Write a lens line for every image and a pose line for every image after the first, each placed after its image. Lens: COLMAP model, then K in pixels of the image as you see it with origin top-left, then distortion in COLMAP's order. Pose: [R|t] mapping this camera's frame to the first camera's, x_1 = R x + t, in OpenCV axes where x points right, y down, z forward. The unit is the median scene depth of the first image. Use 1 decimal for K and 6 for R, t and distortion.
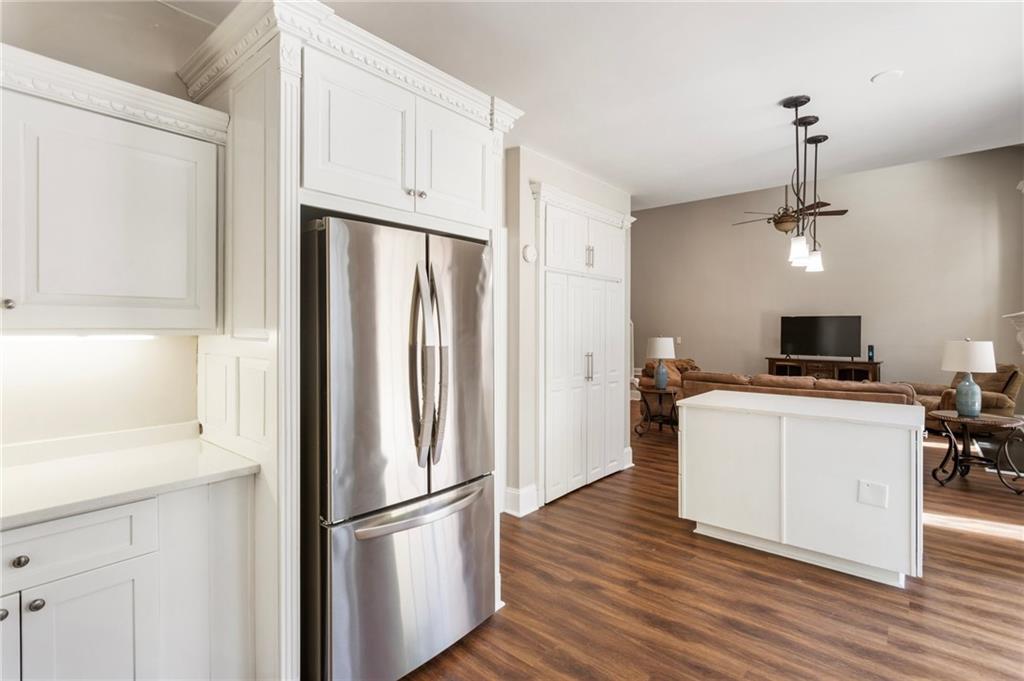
lens RADIAL K [[477.6, 0, 513.1], [0, 477.6, 331.4], [0, 0, 1]] dist [0.001074, 0.000753]
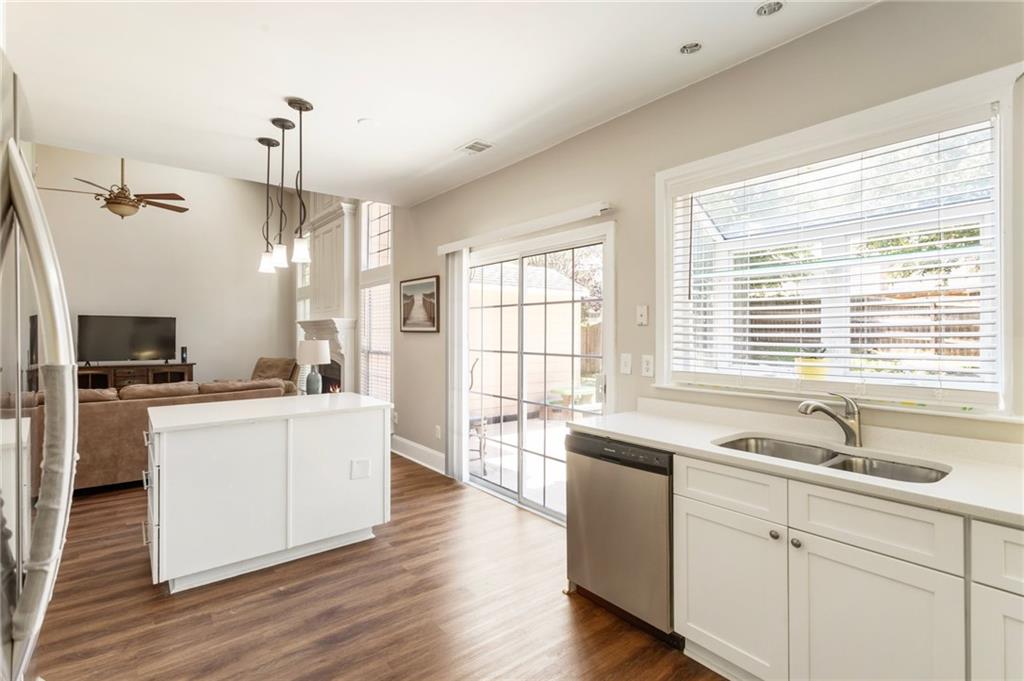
lens RADIAL K [[482.0, 0, 511.9], [0, 482.0, 331.3], [0, 0, 1]] dist [0.001661, 0.000314]
pose [[0.196636, 0.002891, 0.980472, -0.271158], [0.001873, 0.999993, -0.003325, 0.002458], [-0.980475, 0.002490, 0.196629, 0.306675]]
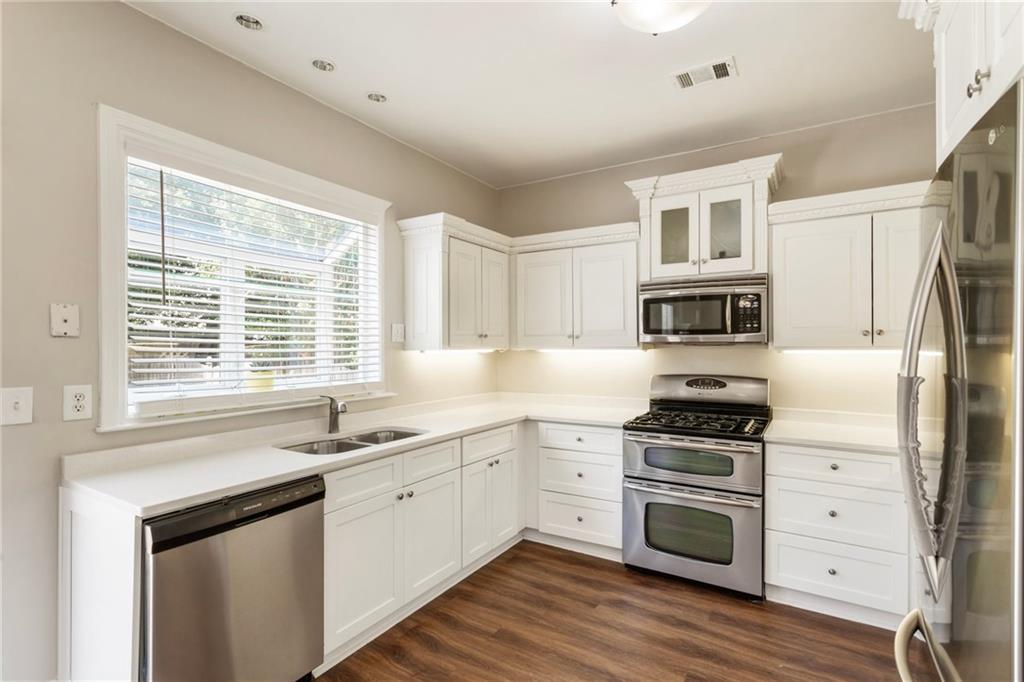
lens RADIAL K [[487.4, 0, 516.0], [0, 487.4, 347.2], [0, 0, 1]] dist [0.001899, 0.001460]
pose [[-0.989126, -0.000881, -0.147071, 0.255756], [-0.001753, 0.999982, 0.005800, -0.004273], [0.147063, 0.005995, -0.989109, 0.890799]]
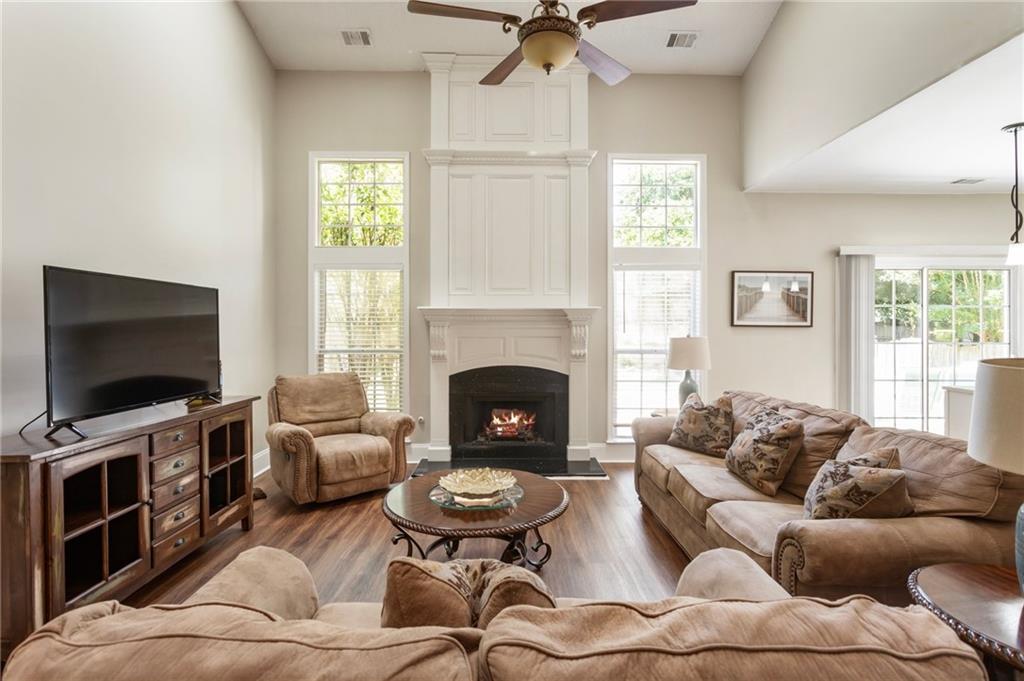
lens RADIAL K [[487.7, 0, 506.9], [0, 487.7, 334.3], [0, 0, 1]] dist [-0.000659, 0.000169]
pose [[-0.648215, -0.012330, 0.761357, 0.619722], [0.000317, 0.999864, 0.016462, -0.003068], [-0.761457, 0.010912, -0.648123, 2.651941]]
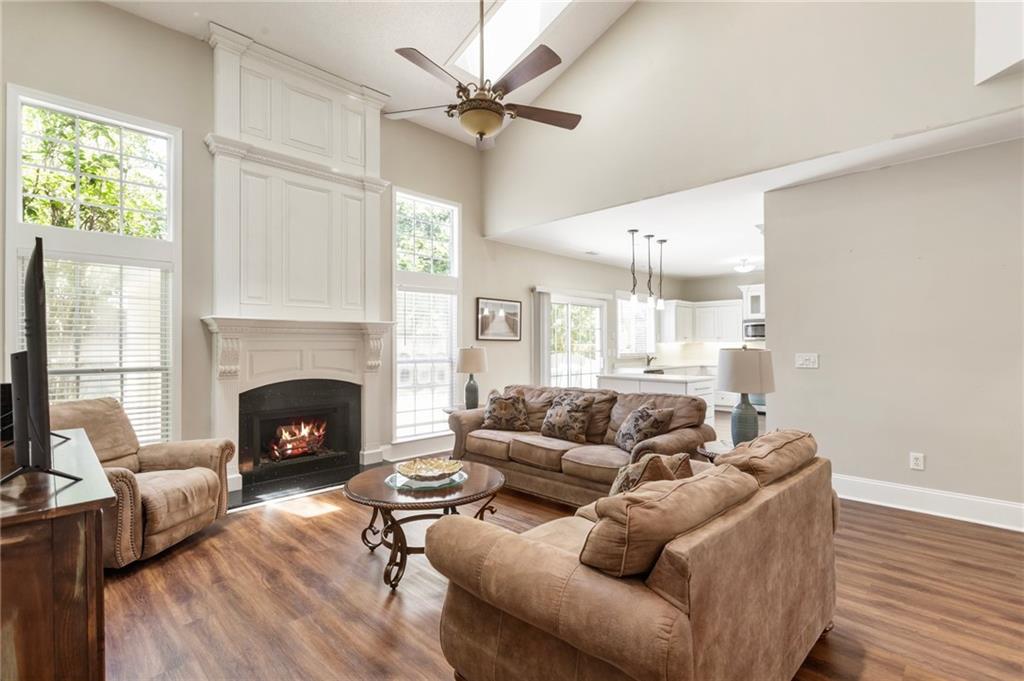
lens RADIAL K [[487.4, 0, 516.0], [0, 487.4, 346.7], [0, 0, 1]] dist [0.001899, 0.001460]
pose [[-0.996687, 0.001064, 0.081322, 1.029160], [0.001580, 0.999979, 0.006285, 0.013401], [-0.081313, 0.006392, -0.996668, 3.111569]]
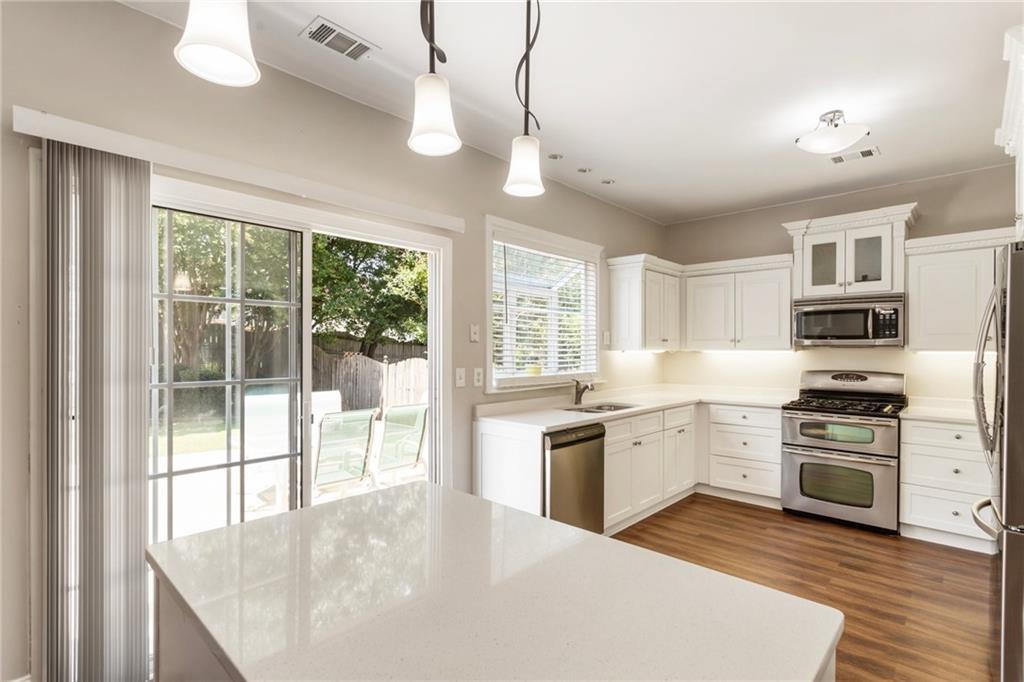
lens RADIAL K [[493.9, 0, 512.0], [0, 493.9, 351.6], [0, 0, 1]] dist [0.002812, 0.000088]
pose [[-0.998504, -0.004835, 0.054466, 0.554831], [-0.004232, 0.999929, 0.011171, -0.003488], [-0.054517, 0.010924, -0.998453, 1.330032]]
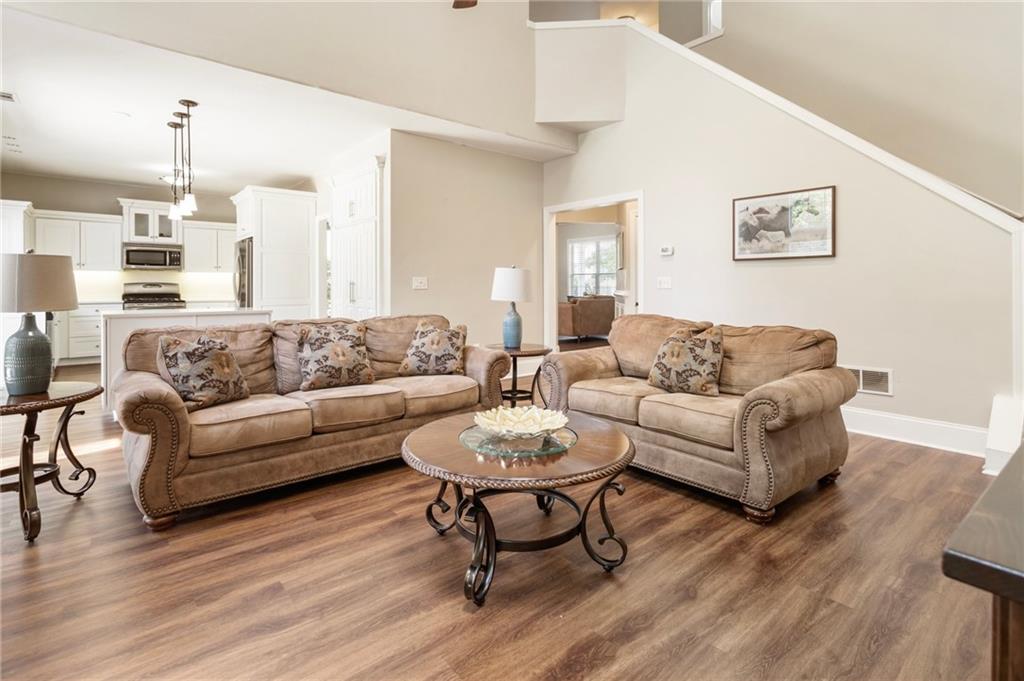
lens RADIAL K [[496.9, 0, 515.7], [0, 496.9, 300.7], [0, 0, 1]] dist [-0.002333, -0.000848]
pose [[-0.170670, 0.026952, -0.984960, 1.966537], [-0.005596, 0.999583, 0.028322, 0.074440], [0.985312, 0.010346, -0.170448, 2.257731]]
